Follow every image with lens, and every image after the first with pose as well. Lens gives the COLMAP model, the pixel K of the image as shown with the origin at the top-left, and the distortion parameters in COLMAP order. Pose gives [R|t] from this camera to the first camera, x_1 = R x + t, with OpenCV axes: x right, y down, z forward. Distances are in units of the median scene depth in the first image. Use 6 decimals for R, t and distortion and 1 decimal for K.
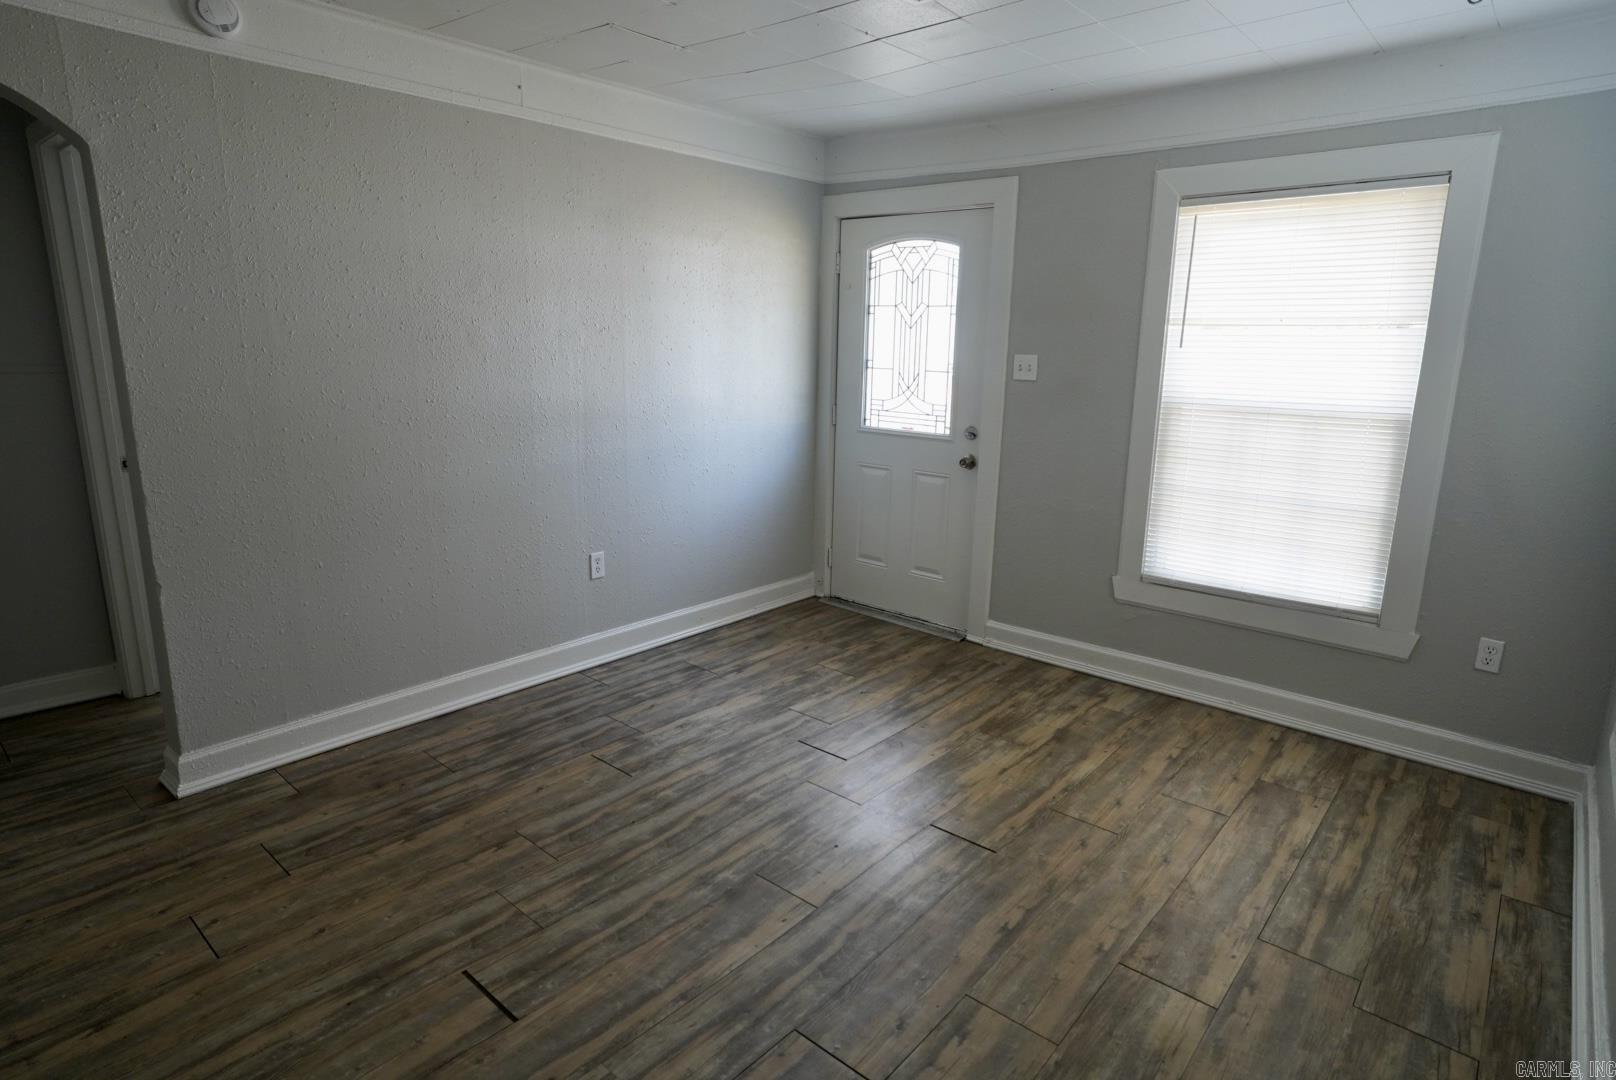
lens RADIAL K [[883.3, 0, 839.3], [0, 883.3, 540.7], [0, 0, 1]] dist [-0.034540, 0.015507]
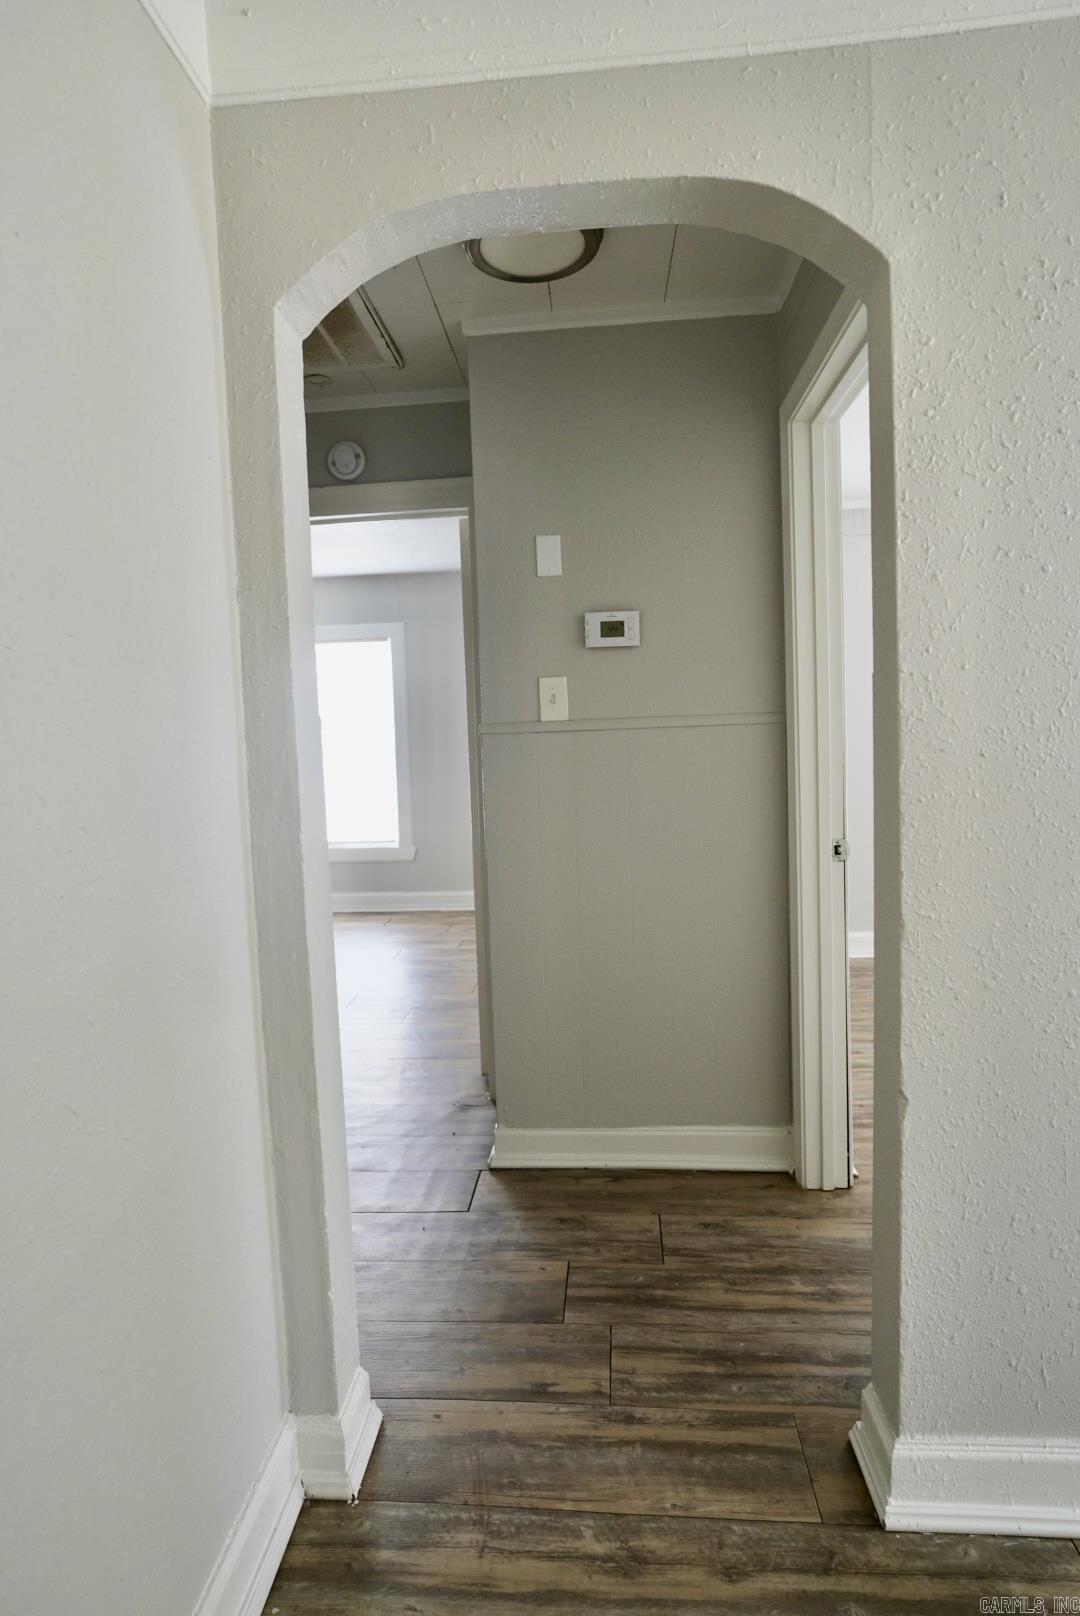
lens RADIAL K [[883.3, 0, 537.0], [0, 883.3, 806.8], [0, 0, 1]] dist [-0.034540, 0.015507]
pose [[0.572579, 0.016076, -0.819692, -0.459266], [-0.129475, 0.989034, -0.071044, -0.049316], [0.809562, 0.146808, 0.568381, 0.480354]]
